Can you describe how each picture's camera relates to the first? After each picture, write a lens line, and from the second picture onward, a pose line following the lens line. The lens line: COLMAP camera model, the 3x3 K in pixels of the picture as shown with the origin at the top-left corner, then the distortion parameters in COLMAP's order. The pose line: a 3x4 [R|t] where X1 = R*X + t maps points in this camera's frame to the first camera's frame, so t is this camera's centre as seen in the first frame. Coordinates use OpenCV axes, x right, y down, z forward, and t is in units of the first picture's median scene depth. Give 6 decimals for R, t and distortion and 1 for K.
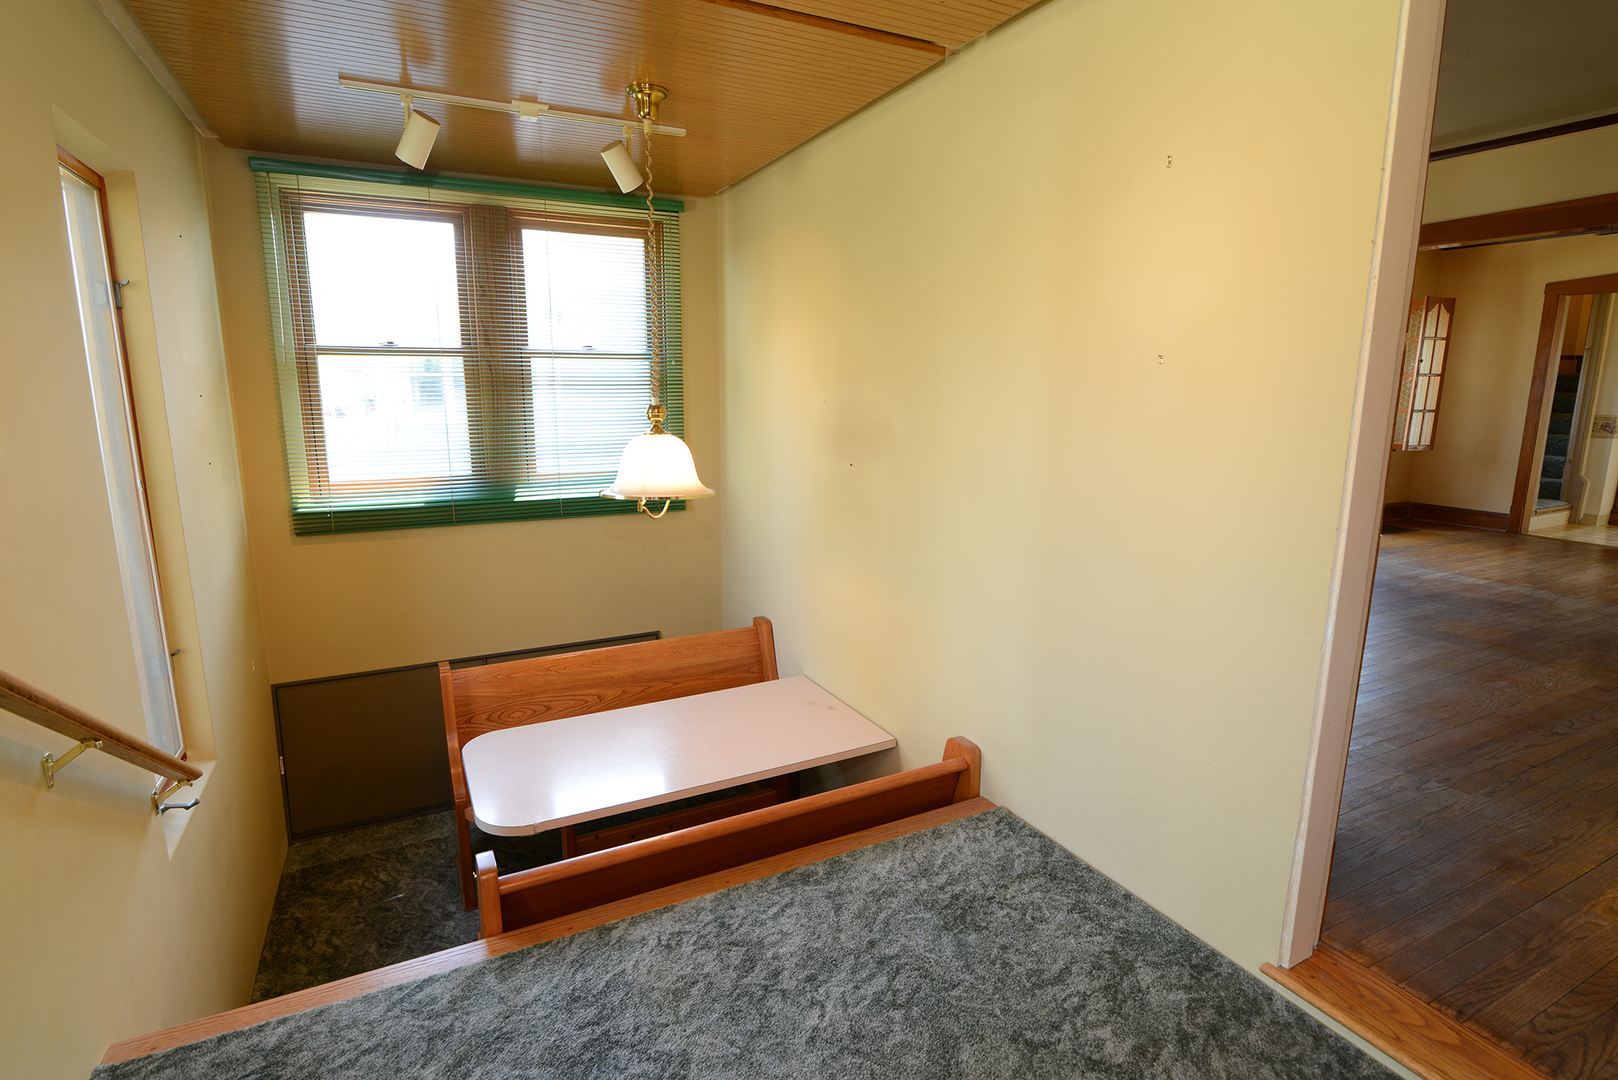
lens RADIAL K [[801.2, 0, 811.9], [0, 801.2, 537.0], [0, 0, 1]] dist [-0.012559, 0.000552]
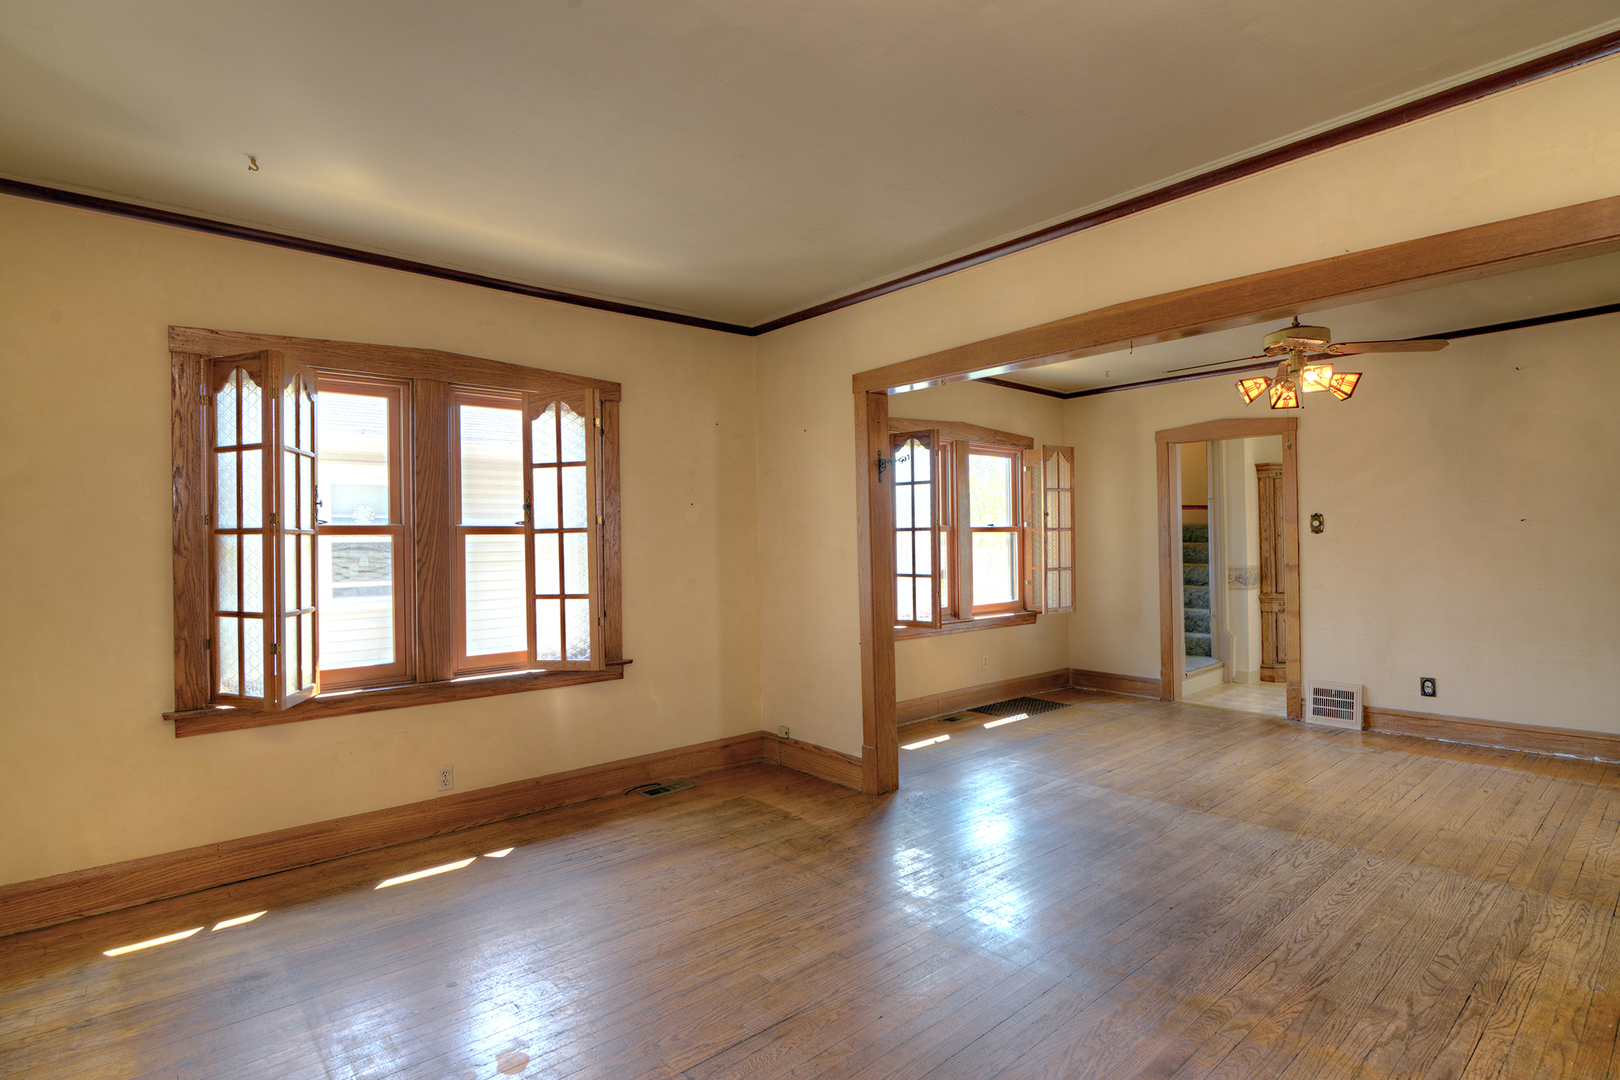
lens RADIAL K [[802.1, 0, 811.2], [0, 802.1, 536.3], [0, 0, 1]] dist [-0.012559, 0.000552]
pose [[0.971521, -0.020471, 0.236067, 0.288572], [0.065715, 0.980459, -0.185424, -0.046080], [-0.227658, 0.195657, 0.953882, 0.199427]]
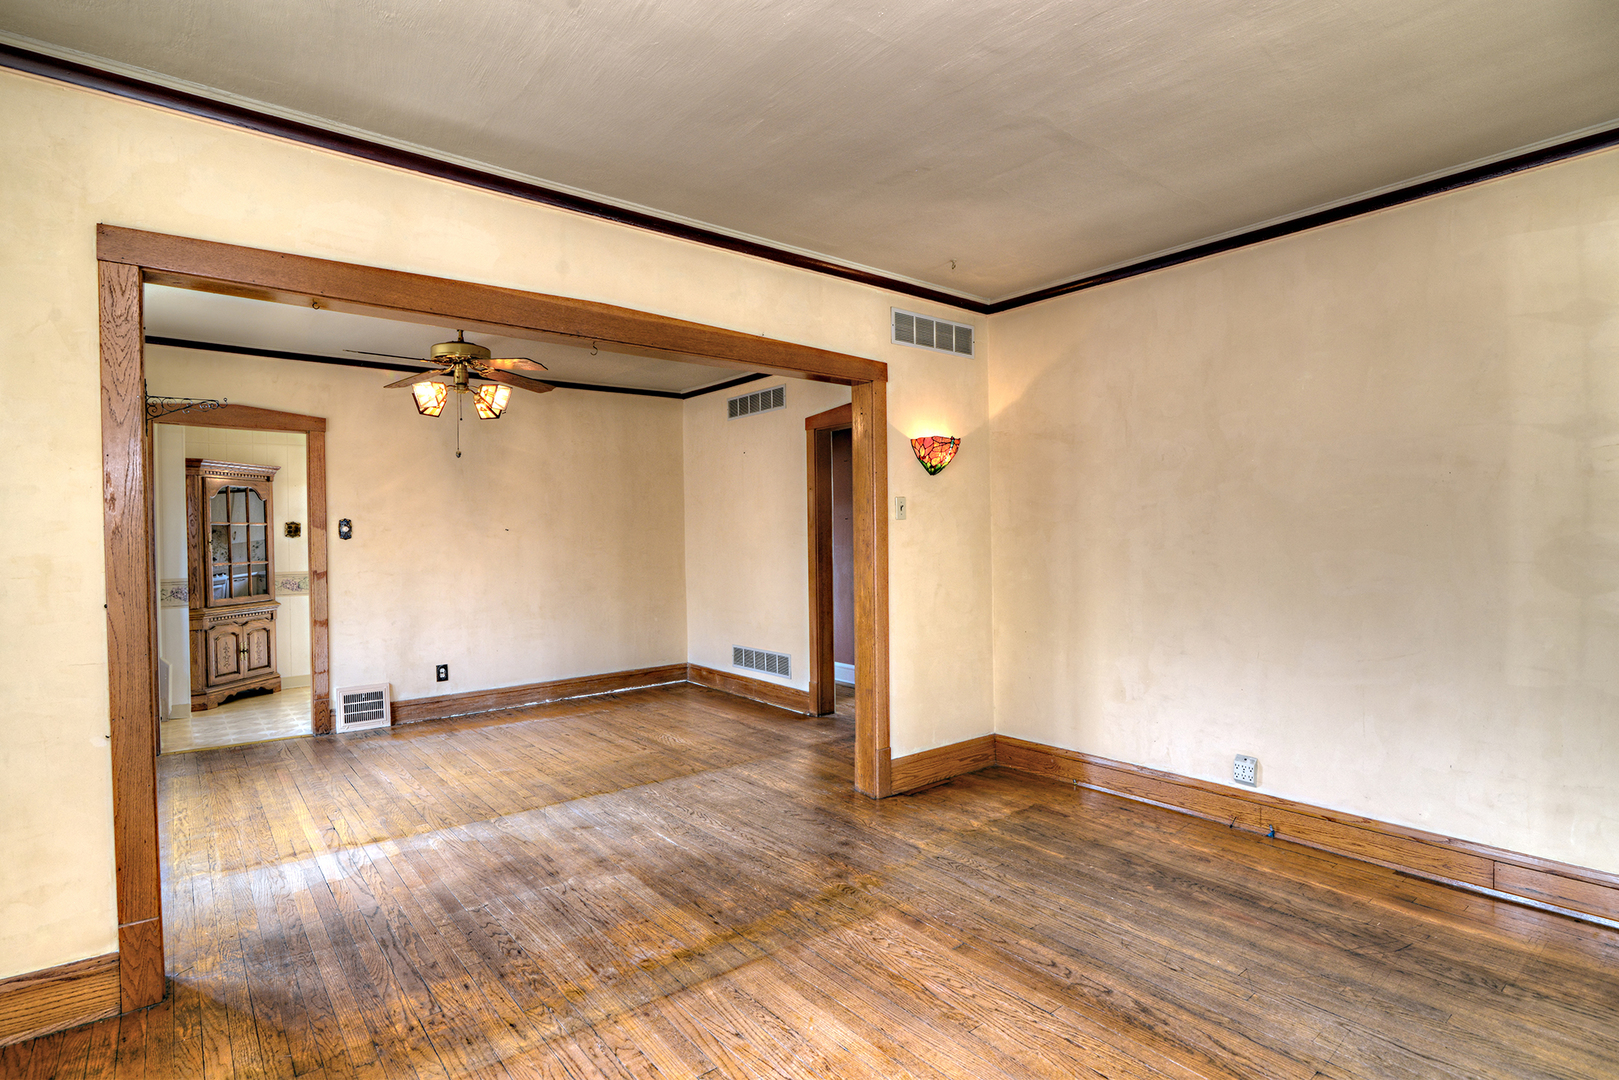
lens RADIAL K [[801.7, 0, 798.5], [0, 801.7, 537.6], [0, 0, 1]] dist [-0.012559, 0.000552]
pose [[-0.184404, -0.009132, 0.982808, 0.110815], [0.191370, 0.980485, 0.045017, -0.114017], [-0.964040, 0.196381, -0.179058, 0.549184]]
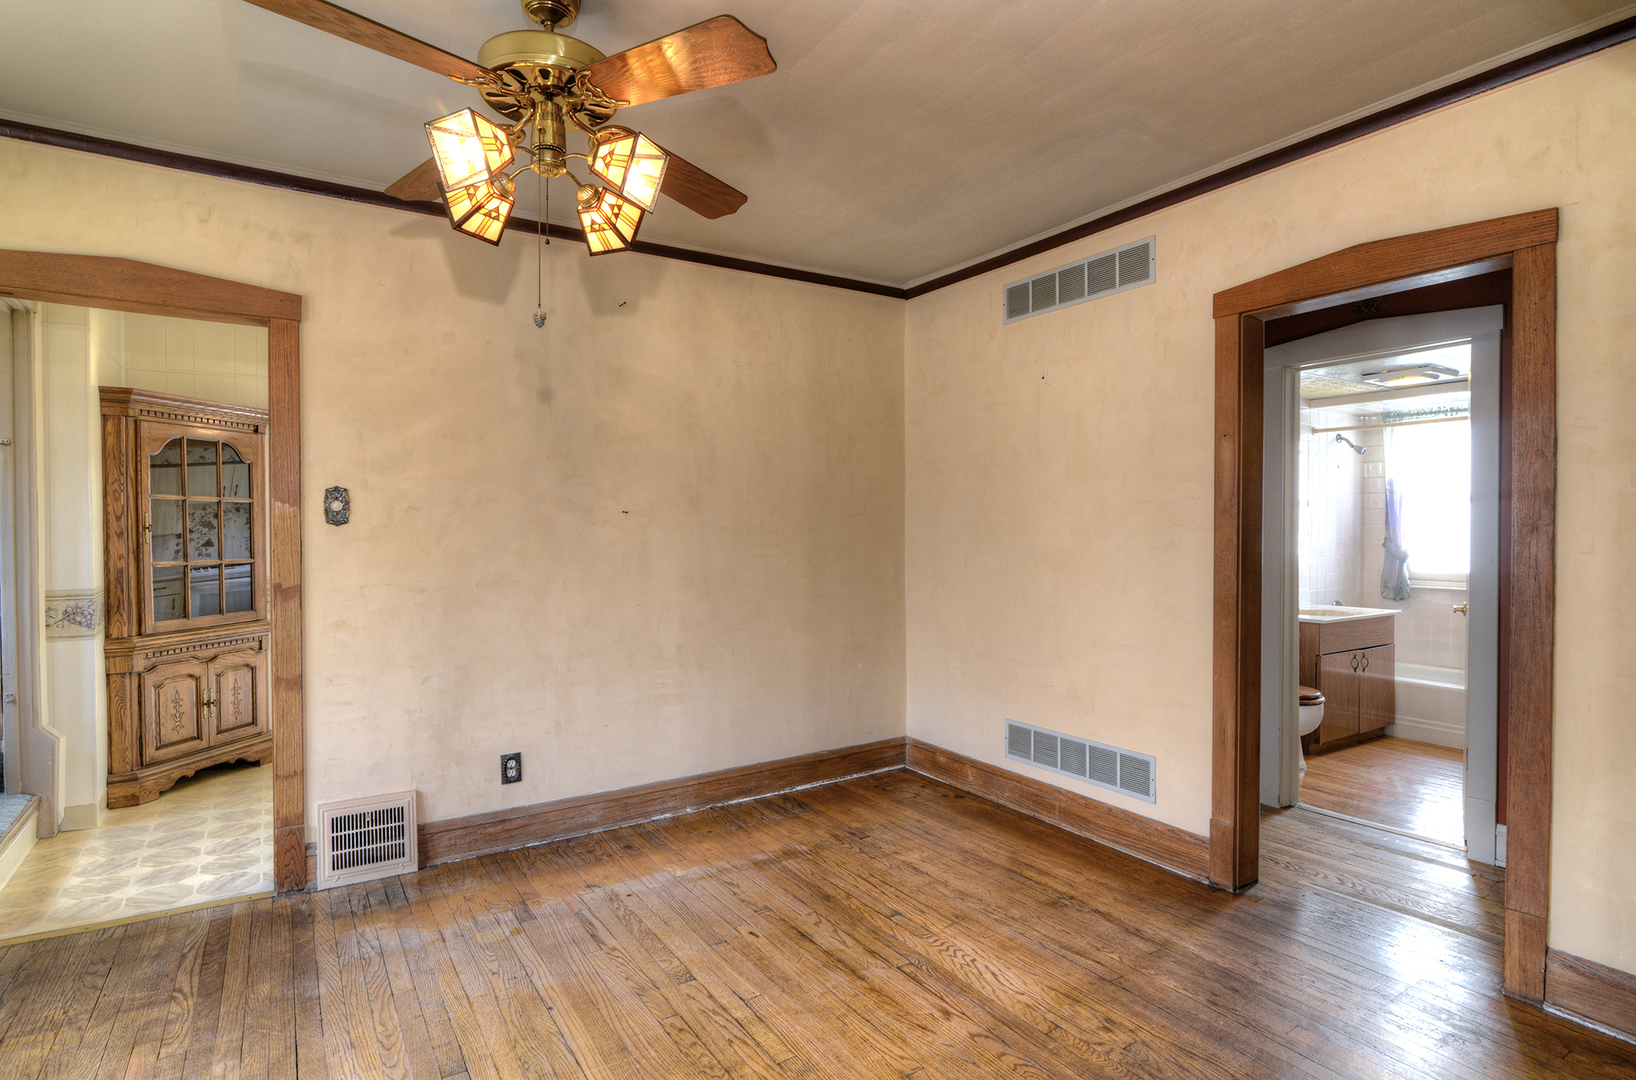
lens RADIAL K [[829.3, 0, 804.3], [0, 829.3, 538.9], [0, 0, 1]] dist [-0.014840, -0.000406]
pose [[-0.084671, -0.021239, 0.996183, 0.509591], [0.182245, 0.982578, 0.036439, -0.126309], [-0.979601, 0.184635, -0.079325, 0.633282]]
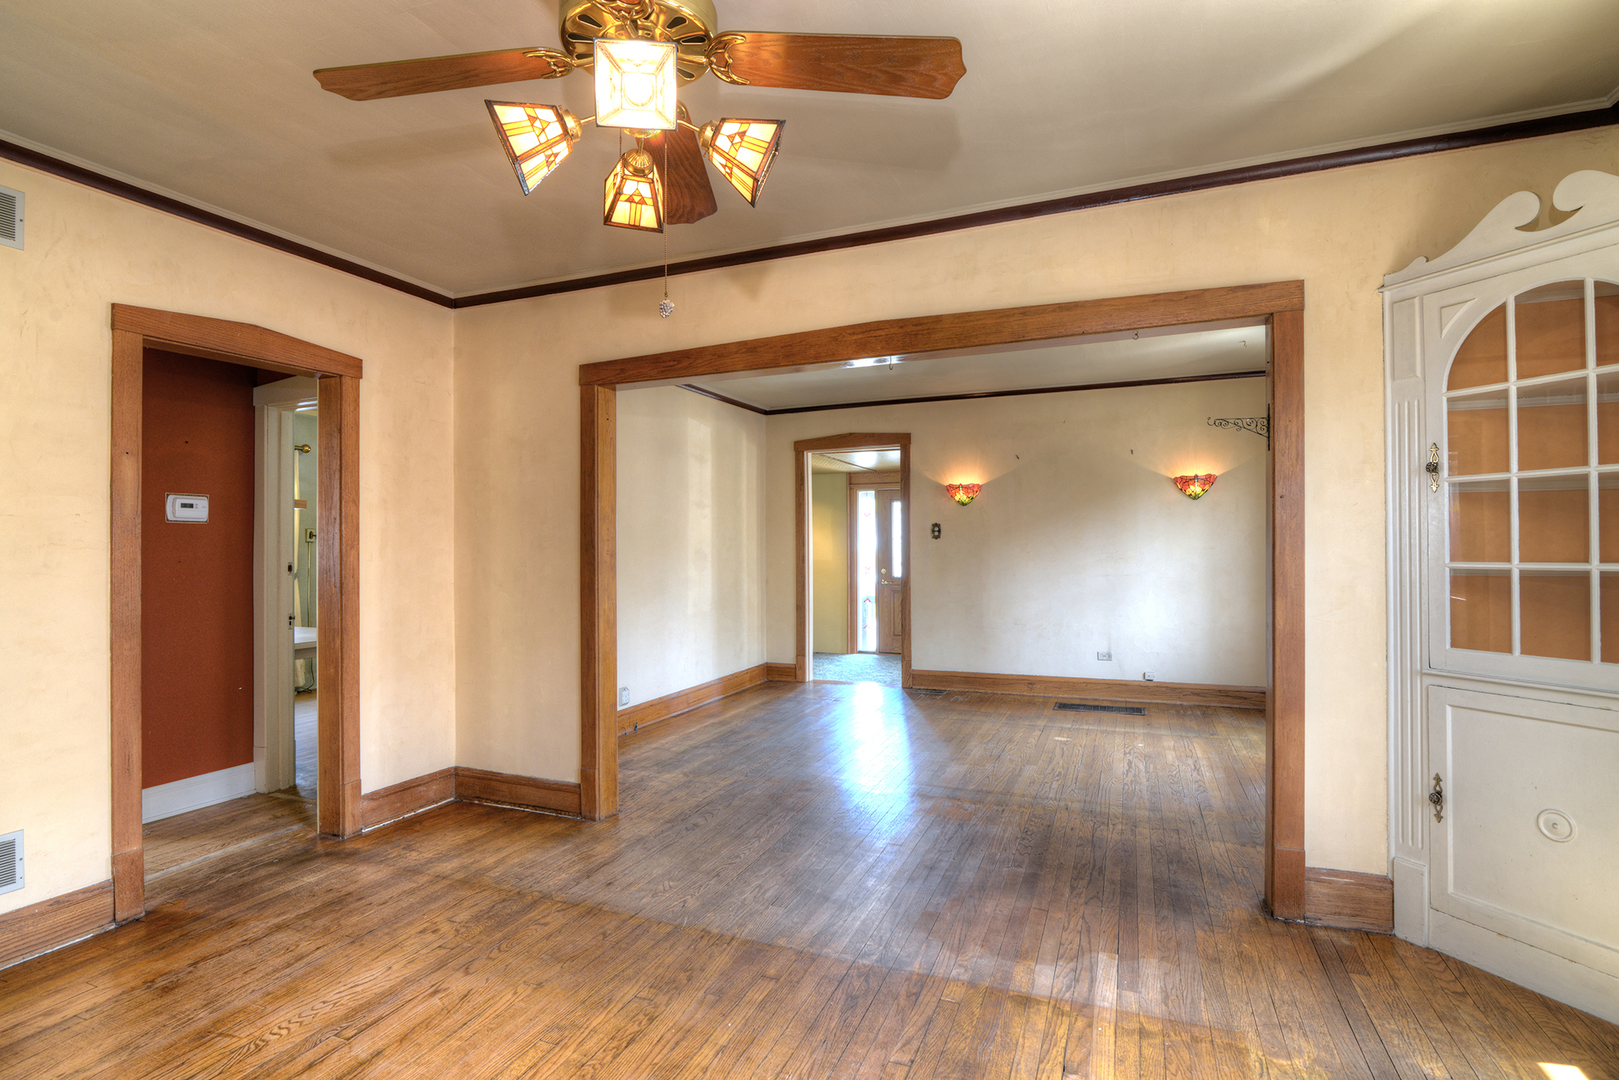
lens RADIAL K [[801.7, 0, 801.3], [0, 801.7, 538.8], [0, 0, 1]] dist [-0.012559, 0.000552]
pose [[-0.764758, -0.006217, -0.644288, 0.905674], [-0.115071, 0.985195, 0.127081, -0.170439], [0.633959, 0.171325, -0.754151, 0.896244]]
